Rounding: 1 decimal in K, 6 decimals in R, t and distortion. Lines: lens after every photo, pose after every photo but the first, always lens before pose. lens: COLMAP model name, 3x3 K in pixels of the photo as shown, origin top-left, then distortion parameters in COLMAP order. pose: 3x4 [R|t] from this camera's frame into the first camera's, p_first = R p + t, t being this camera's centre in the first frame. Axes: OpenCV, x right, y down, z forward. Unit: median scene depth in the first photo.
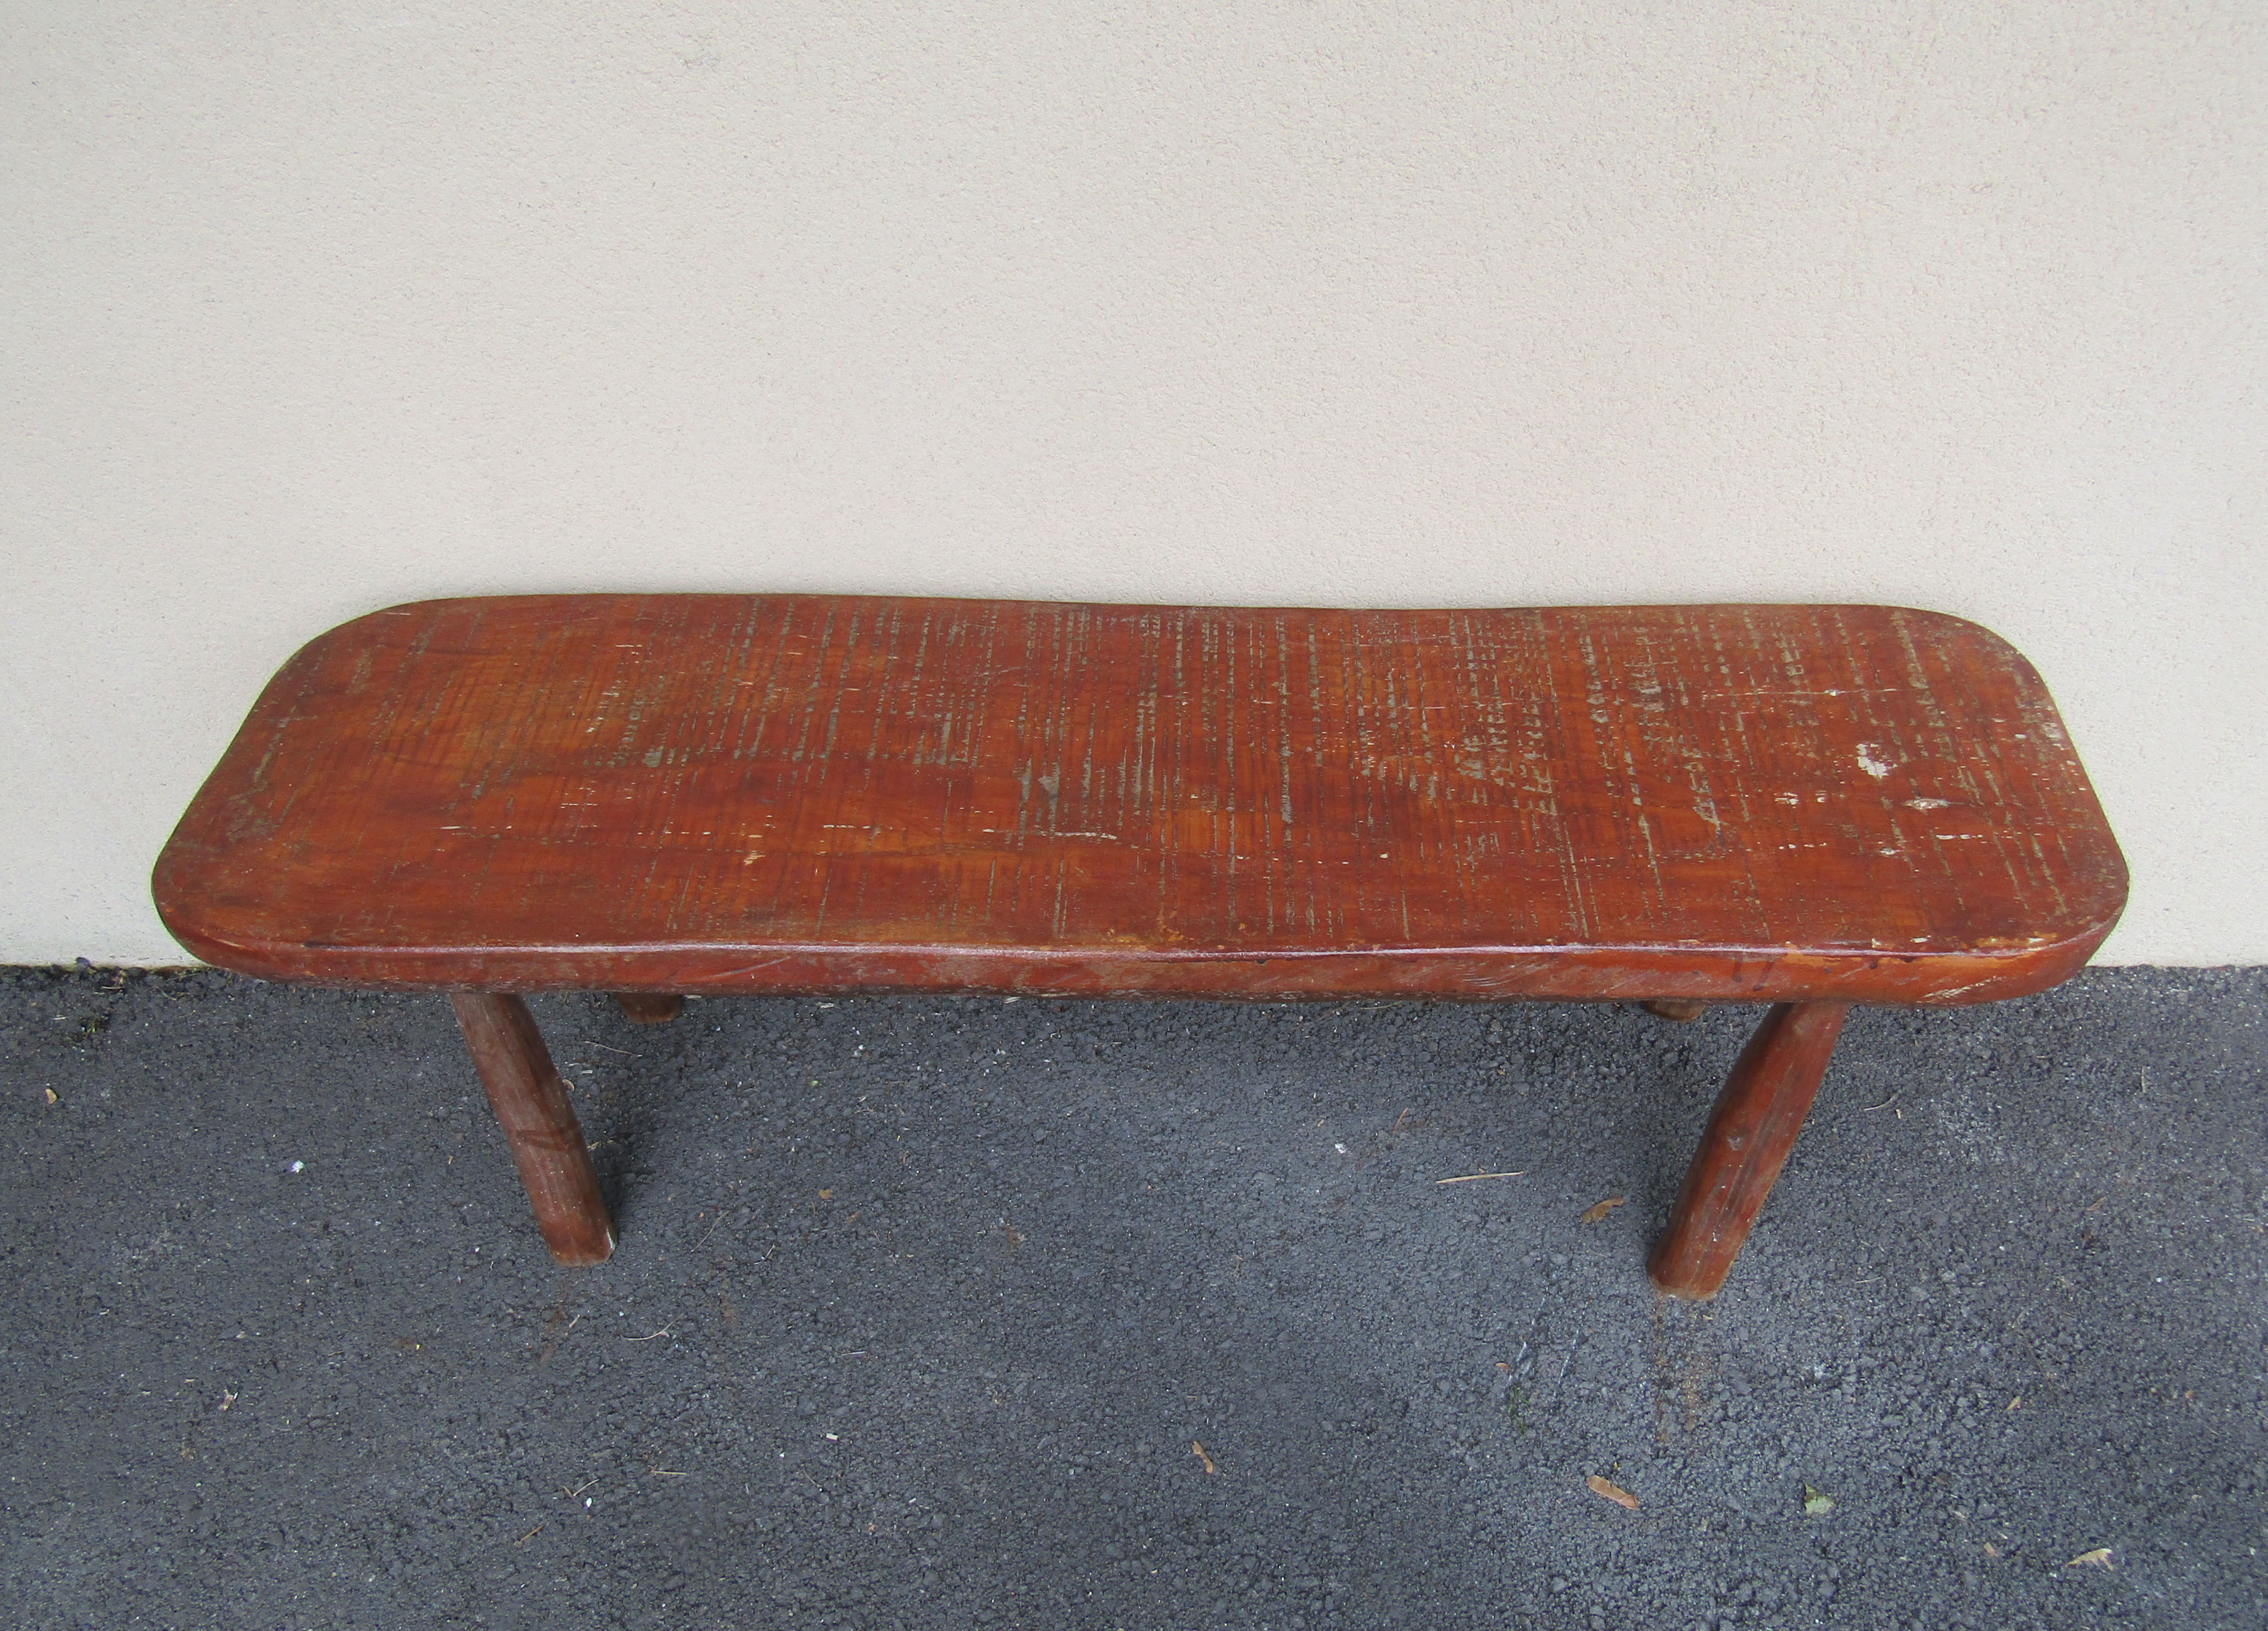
lens RADIAL K [[1616.6, 0, 1133.5], [0, 1616.6, 837.2], [0, 0, 1]] dist [-0.016529, 0.007275]
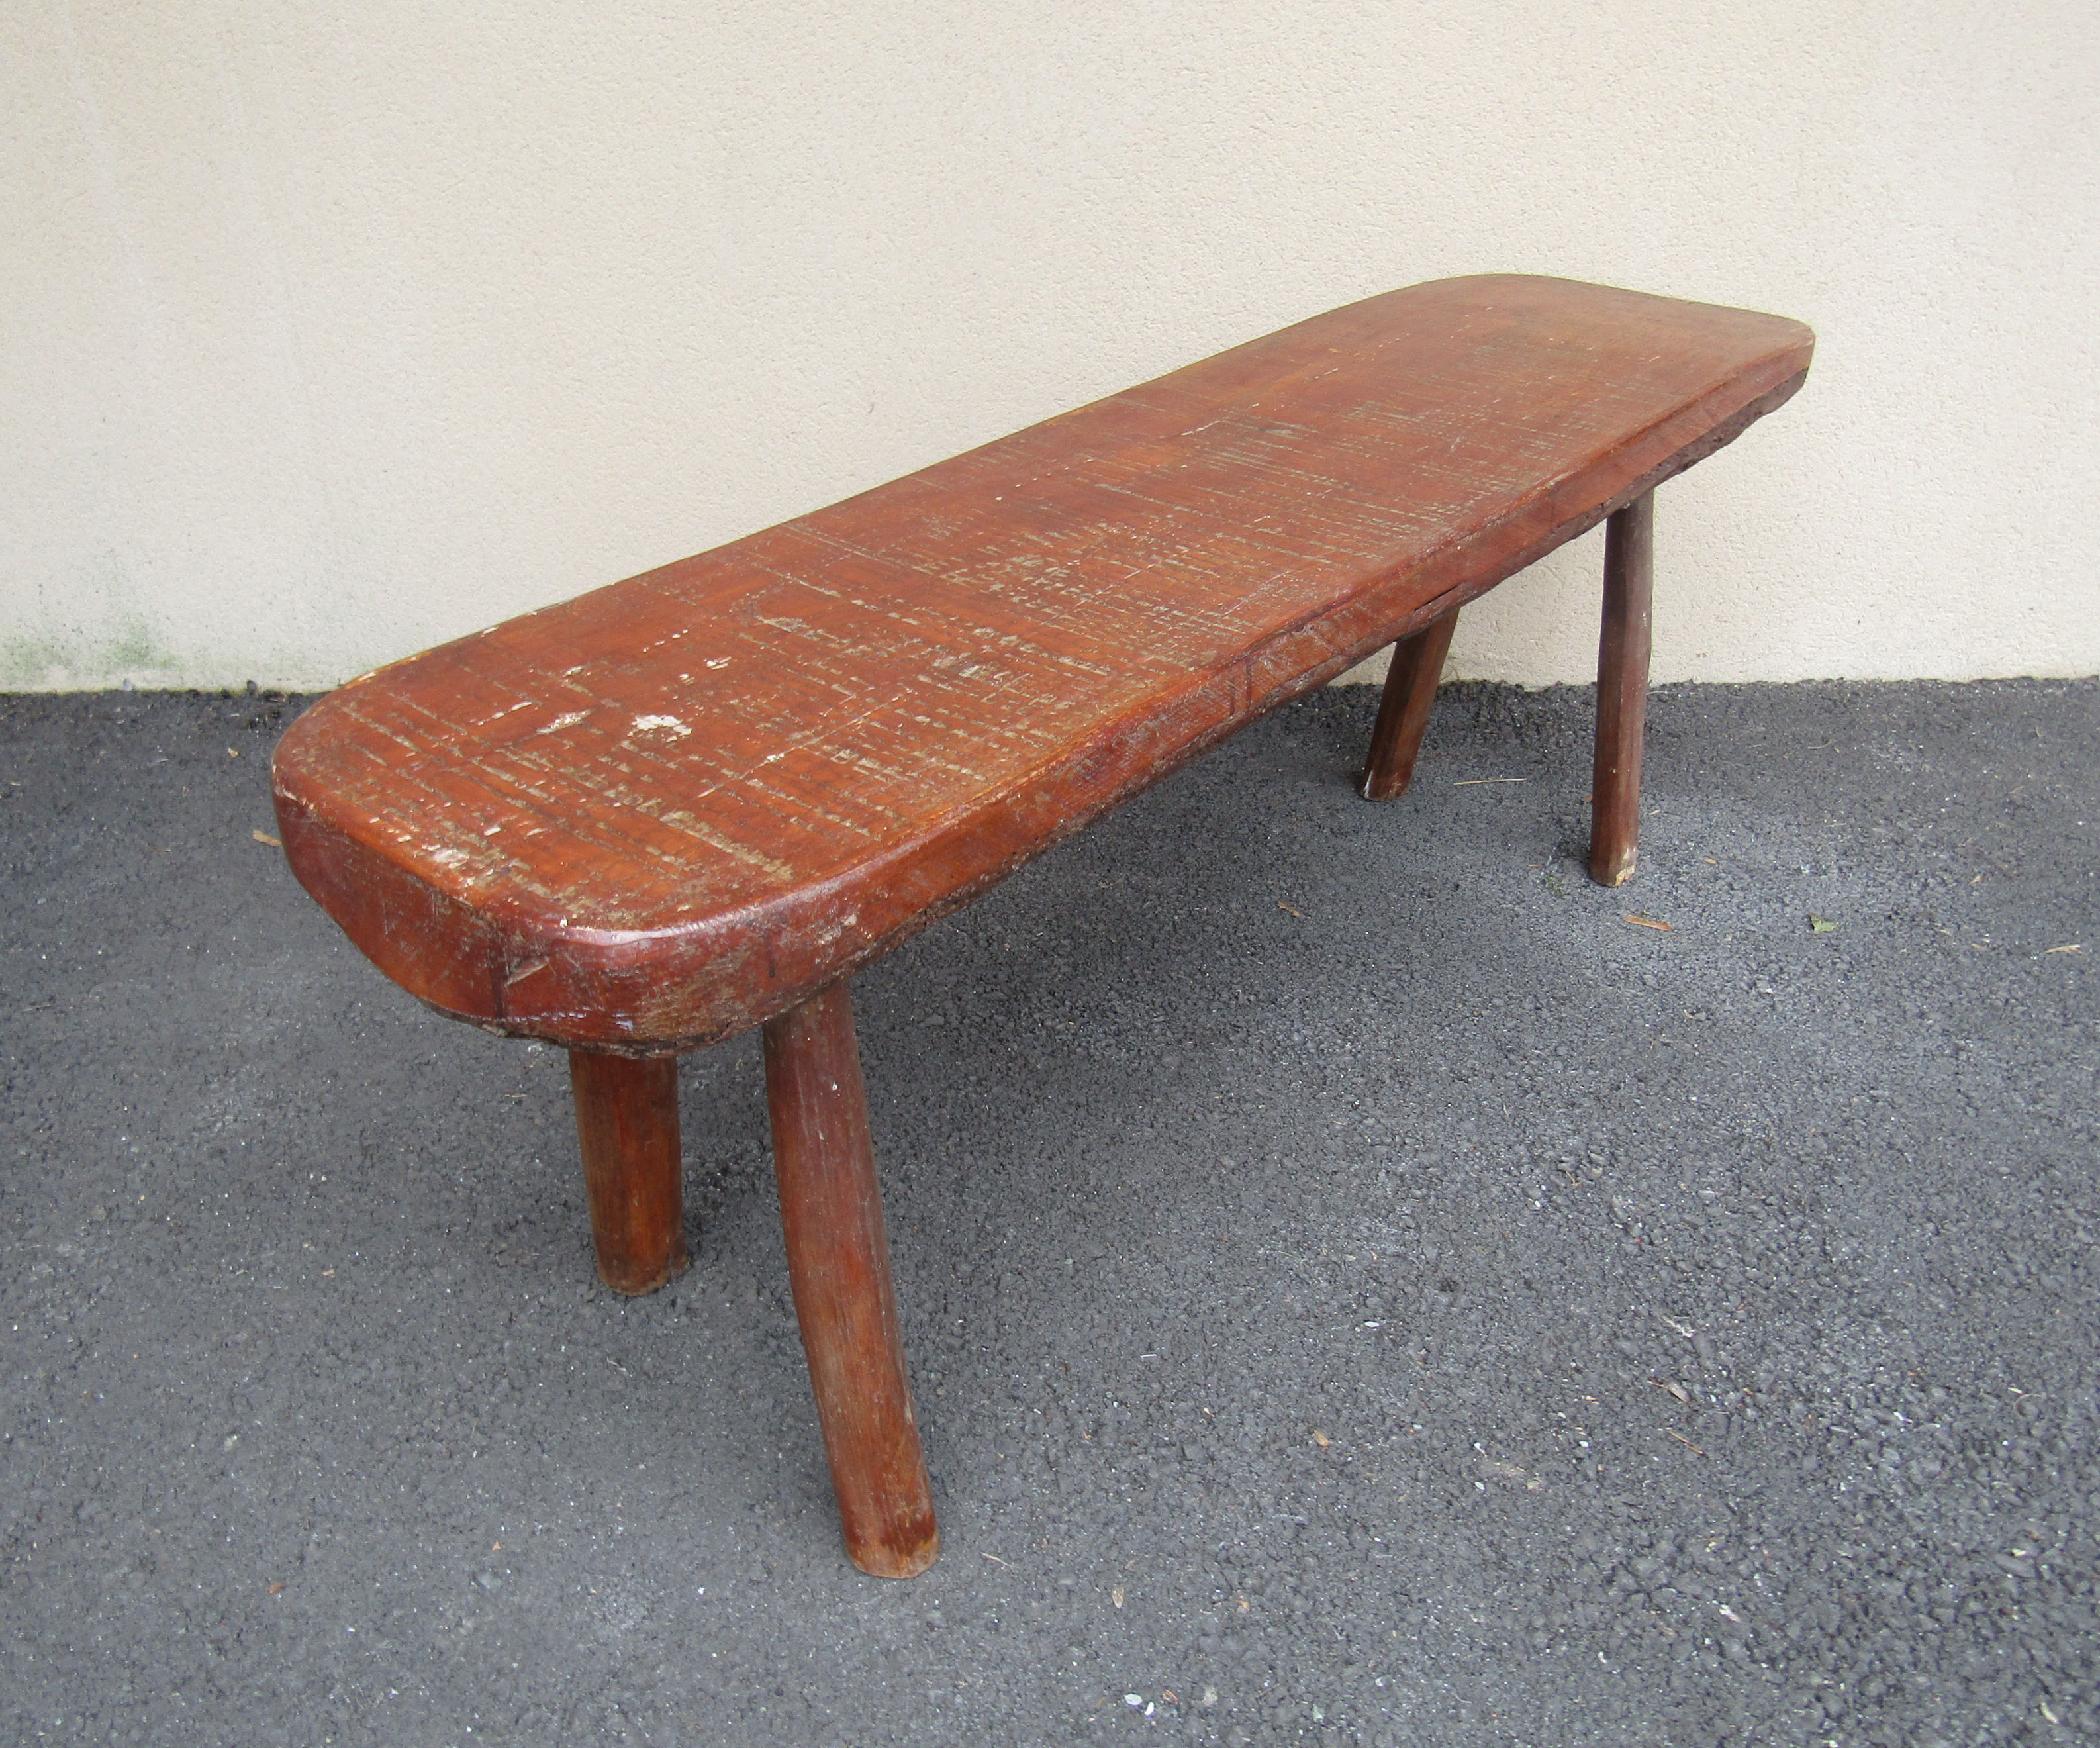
lens RADIAL K [[1710.1, 0, 960.0], [0, 1710.1, 908.0], [0, 0, 1]] dist [-0.013127, 0.003300]
pose [[0.999822, 0.005504, 0.018026, -0.211757], [-0.000048, 0.957148, -0.289598, 0.731267], [-0.018847, 0.289546, 0.956979, -0.162959]]
